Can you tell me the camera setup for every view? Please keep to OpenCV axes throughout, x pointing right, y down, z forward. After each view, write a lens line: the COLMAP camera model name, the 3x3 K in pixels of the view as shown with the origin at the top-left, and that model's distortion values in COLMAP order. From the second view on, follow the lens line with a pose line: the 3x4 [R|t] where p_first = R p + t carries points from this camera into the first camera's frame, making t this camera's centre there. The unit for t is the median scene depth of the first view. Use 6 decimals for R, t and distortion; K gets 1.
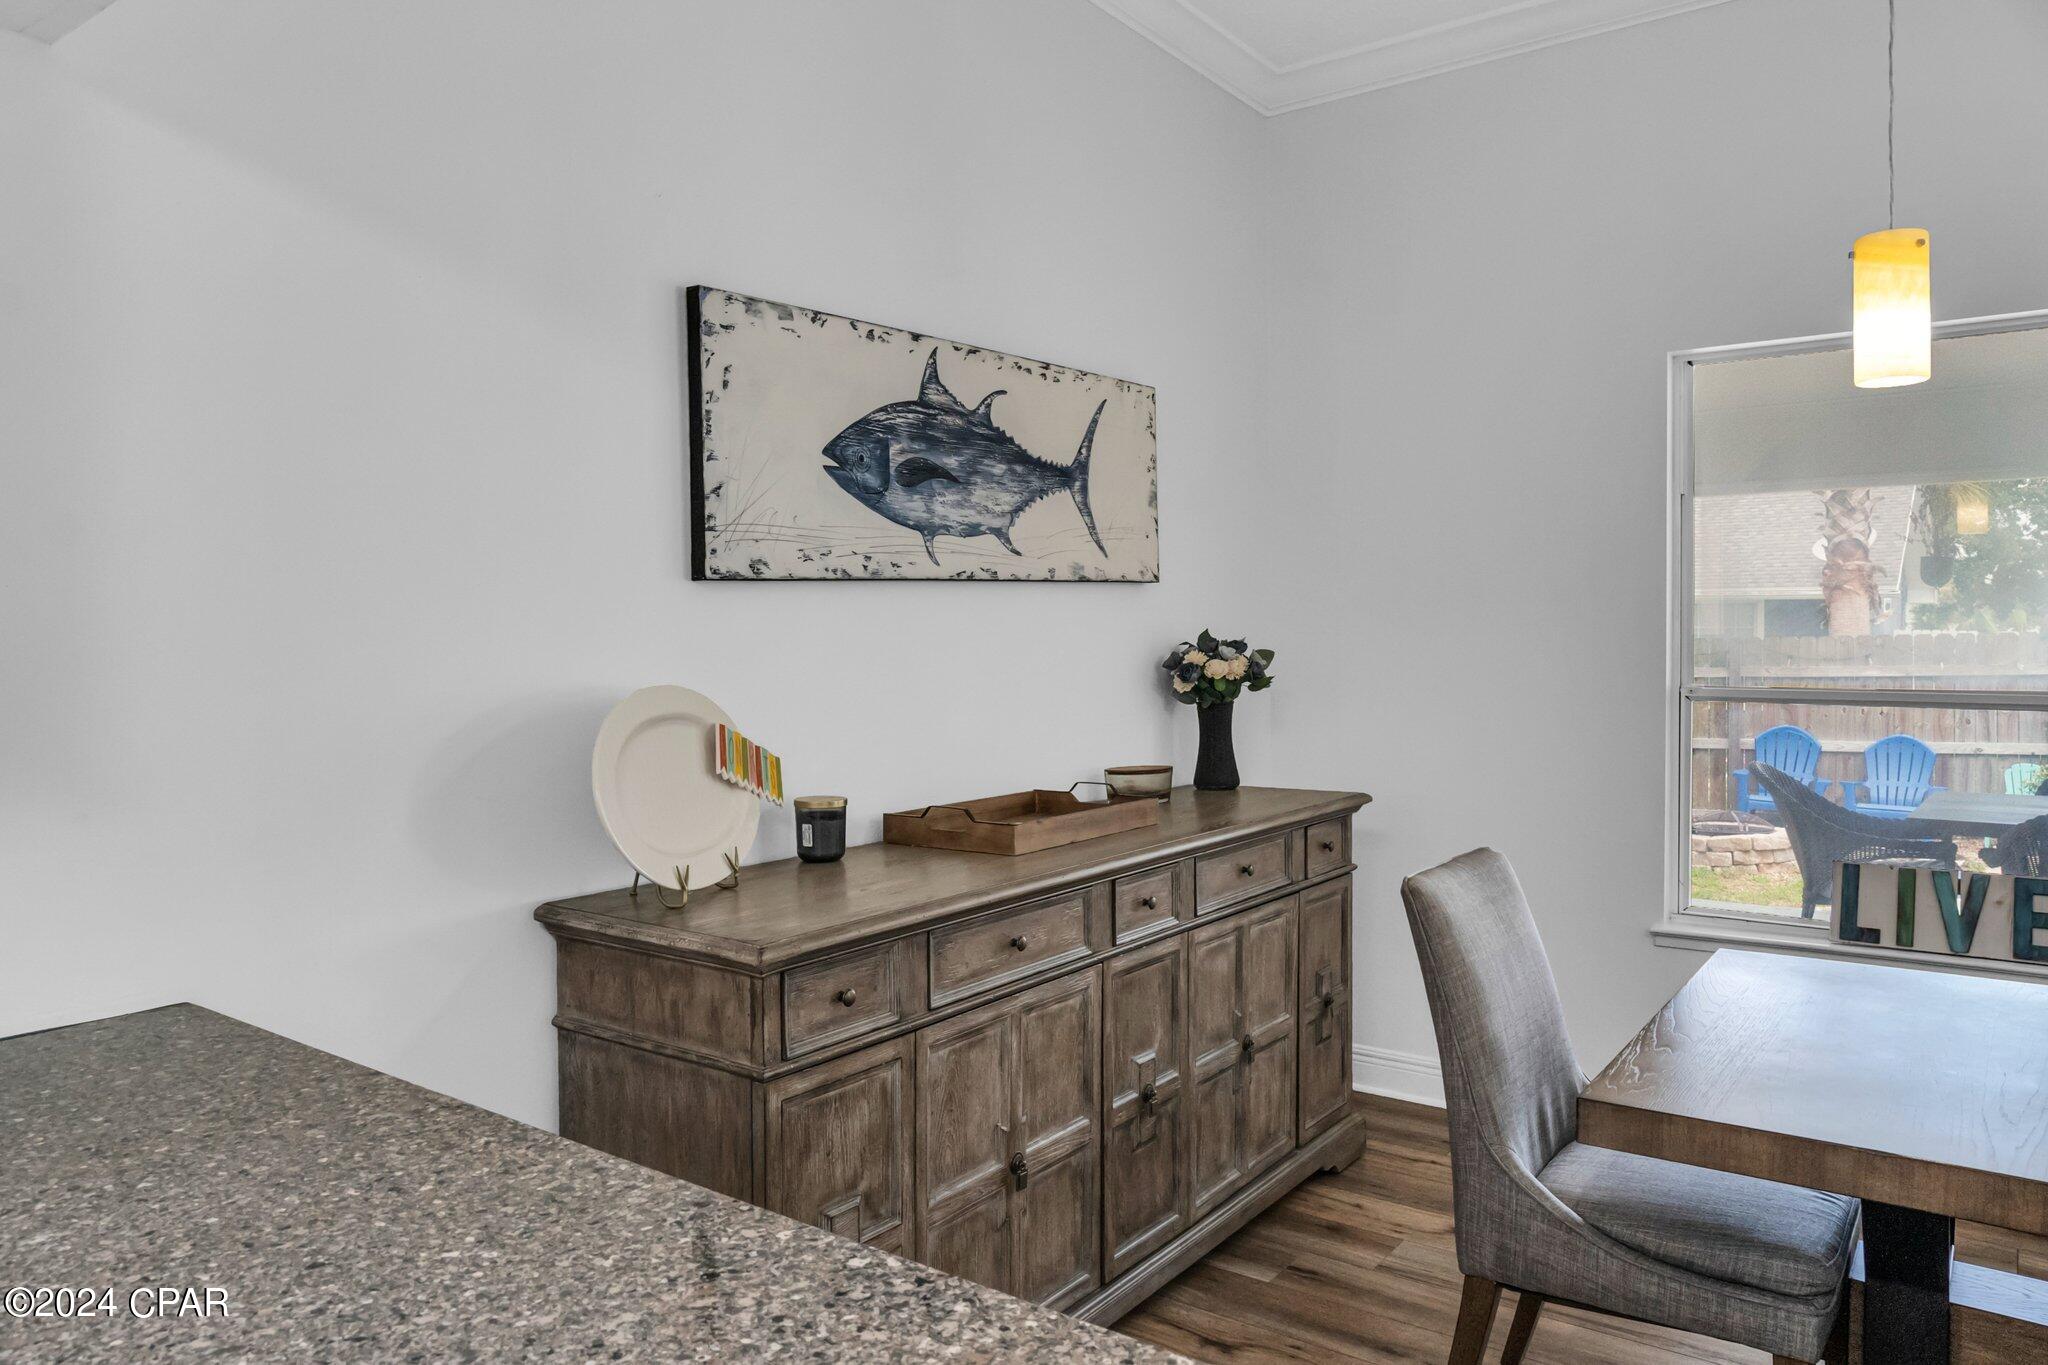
lens RADIAL K [[1338.9, 0, 1024.0], [0, 1338.9, 682.5], [0, 0, 1]] dist [-0.043154, -0.000278]
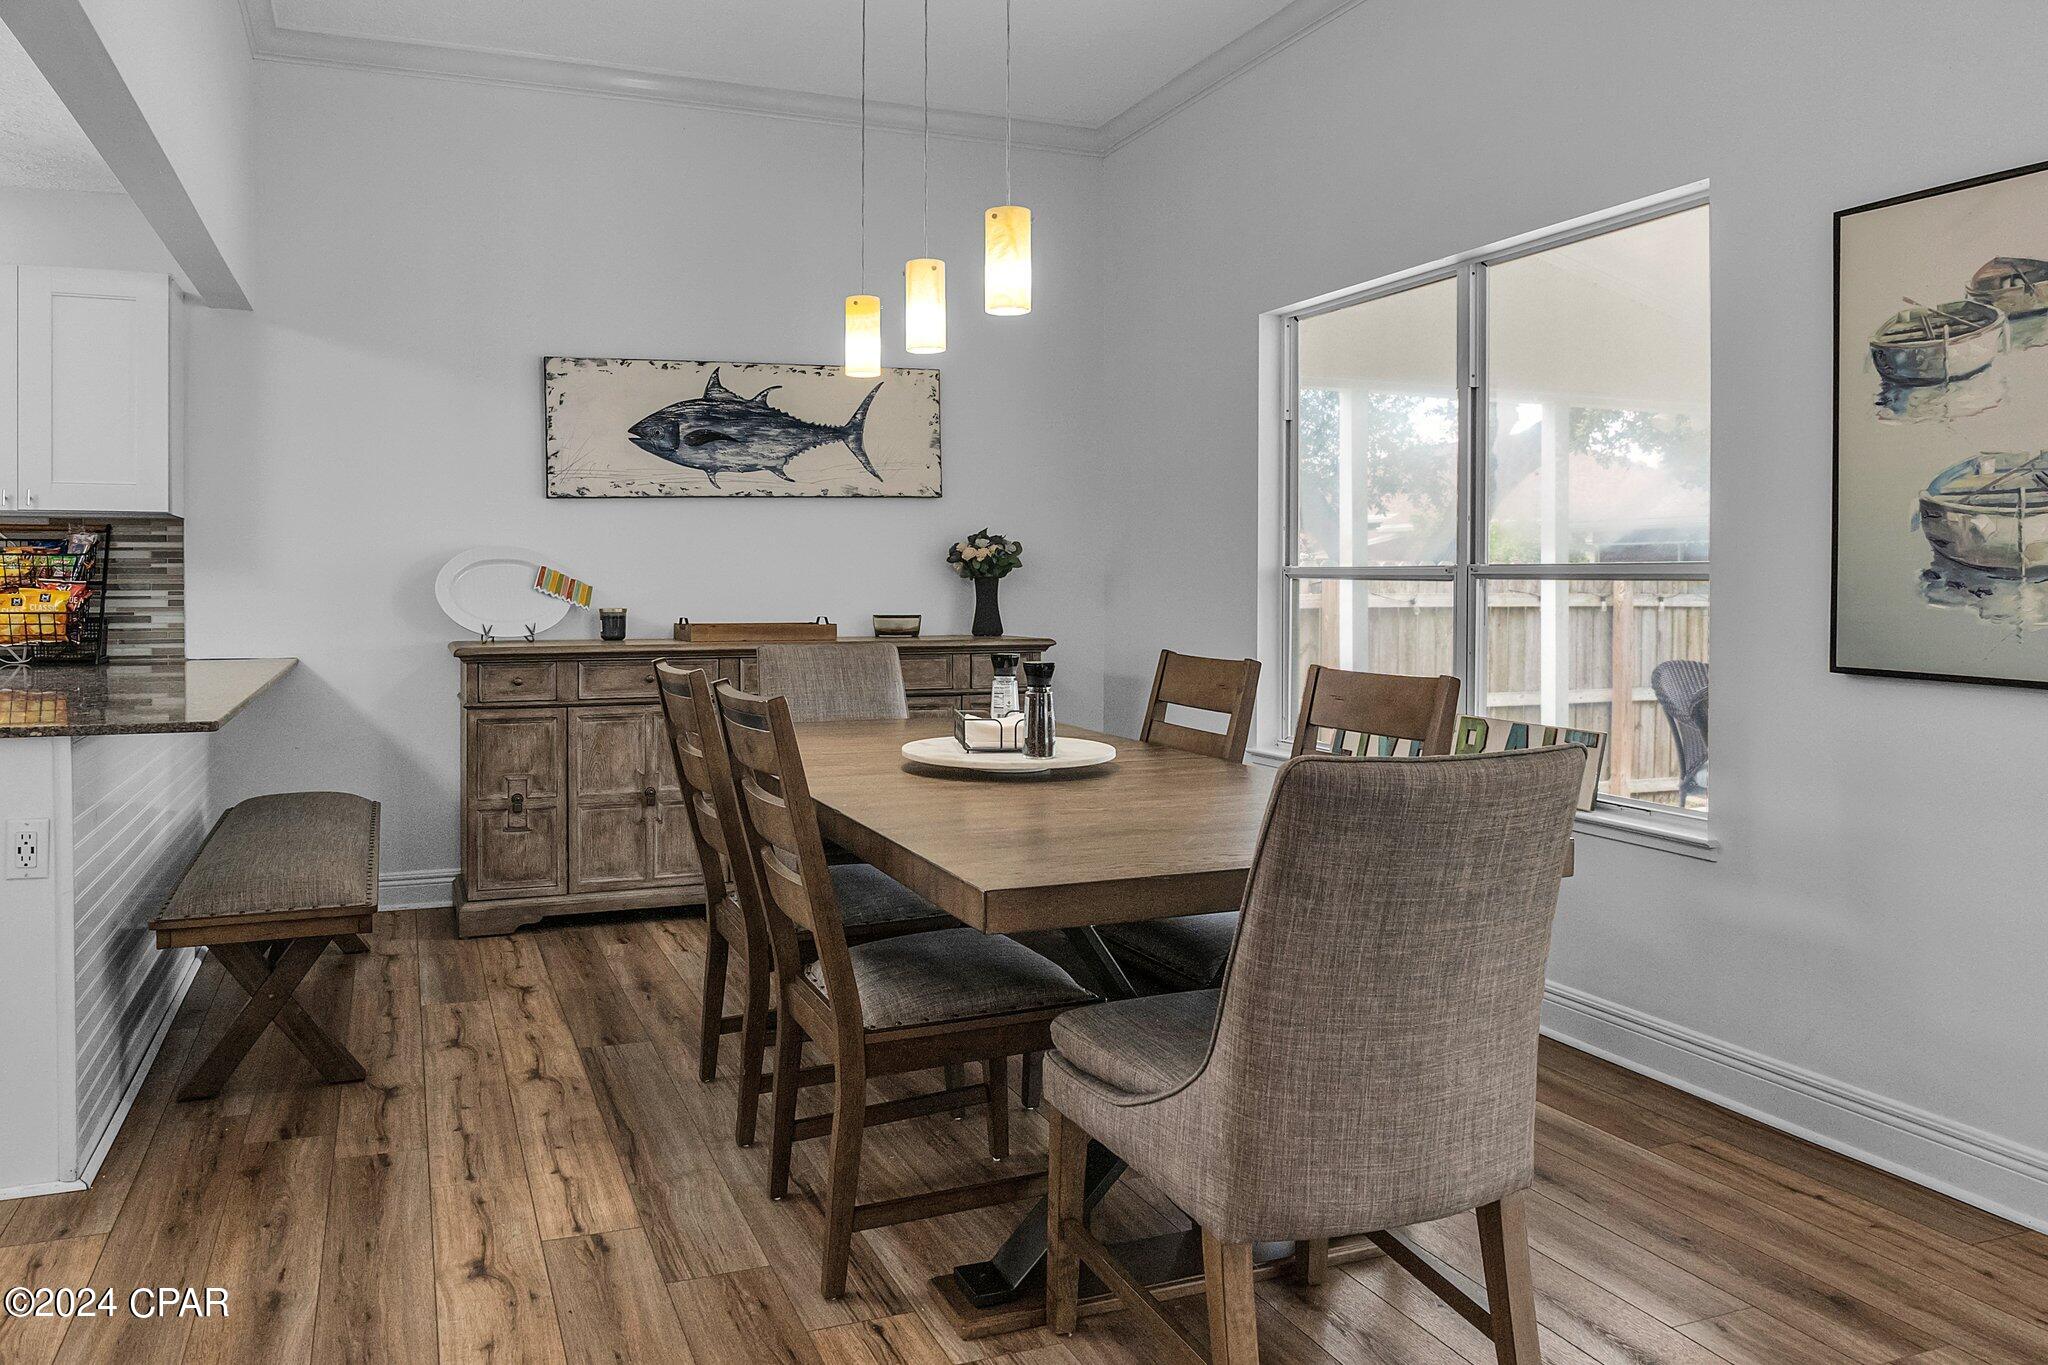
lens RADIAL K [[1410.2, 0, 1026.6], [0, 1410.2, 635.3], [0, 0, 1]] dist [-0.051404, 0.000328]
pose [[0.865562, 0.026826, -0.500082, 1.255827], [-0.025102, 0.999633, 0.010177, 0.079967], [0.500172, 0.003744, 0.865918, -0.427650]]
